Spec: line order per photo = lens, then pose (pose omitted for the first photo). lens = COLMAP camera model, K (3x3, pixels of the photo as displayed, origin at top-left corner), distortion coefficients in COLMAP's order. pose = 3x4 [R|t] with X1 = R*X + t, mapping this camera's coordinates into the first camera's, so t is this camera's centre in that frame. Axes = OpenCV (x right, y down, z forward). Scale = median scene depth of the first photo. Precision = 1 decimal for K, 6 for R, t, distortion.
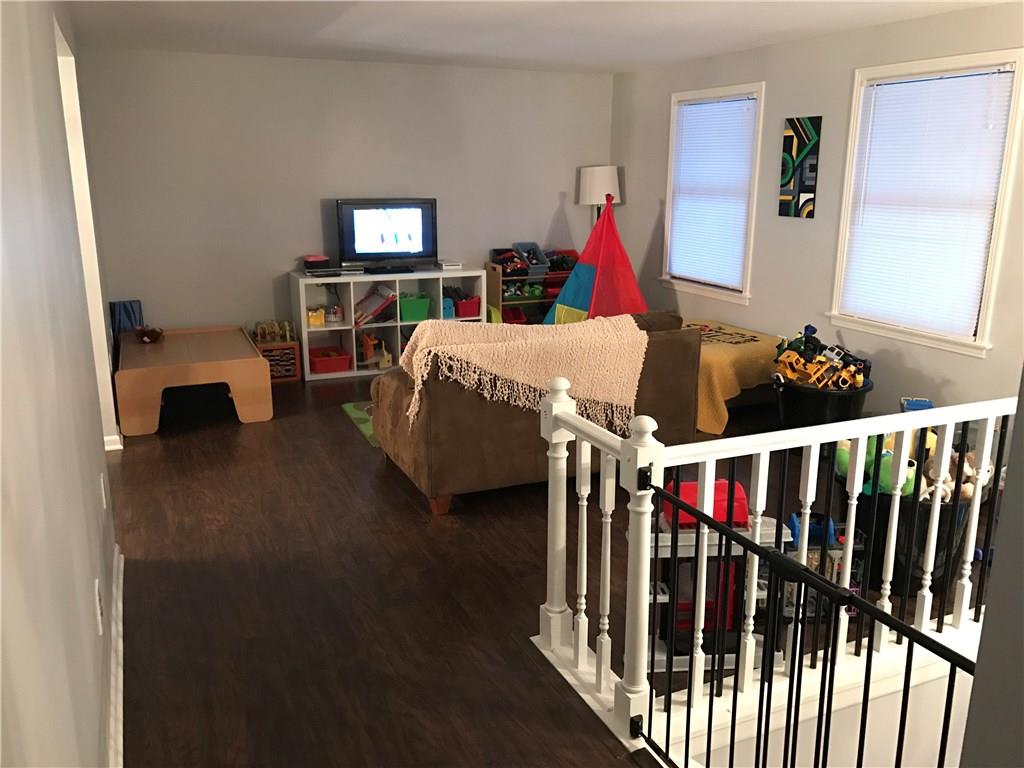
lens RADIAL K [[844.2, 0, 511.4], [0, 844.2, 380.8], [0, 0, 1]] dist [0.013508, 0.014273]
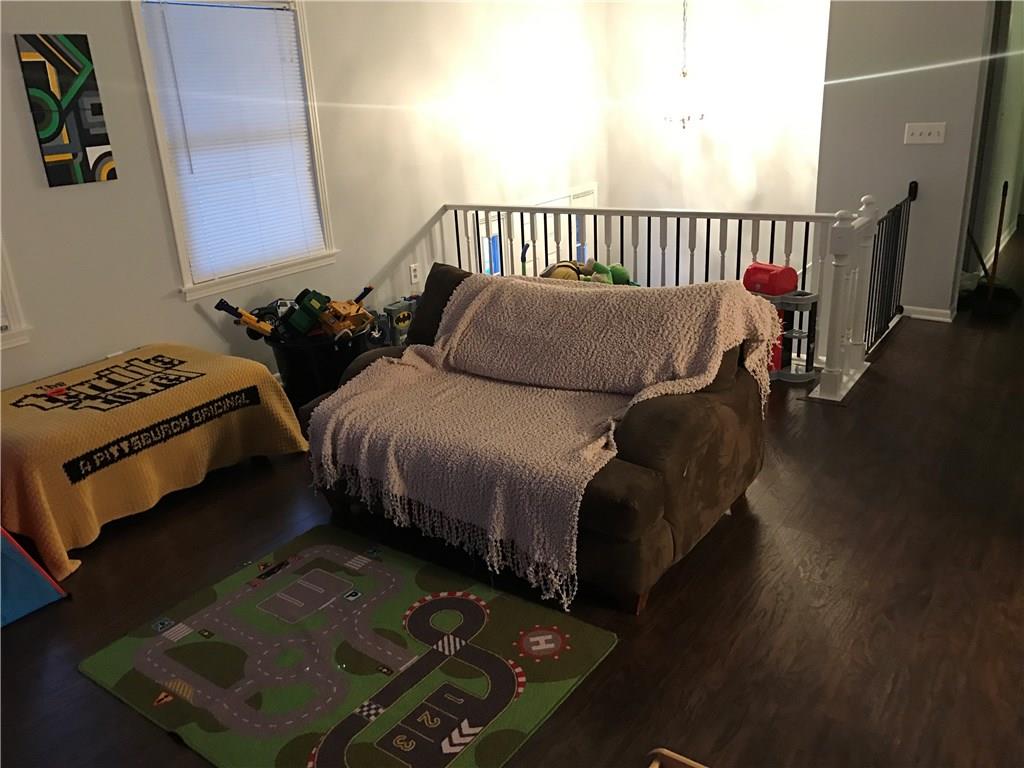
lens RADIAL K [[844.2, 0, 510.8], [0, 844.2, 384.7], [0, 0, 1]] dist [0.013508, 0.014273]
pose [[-0.511663, -0.262193, 0.818203, -0.465485], [0.266208, 0.857058, 0.441117, -0.271150], [-0.816905, 0.443515, -0.368727, 1.064800]]
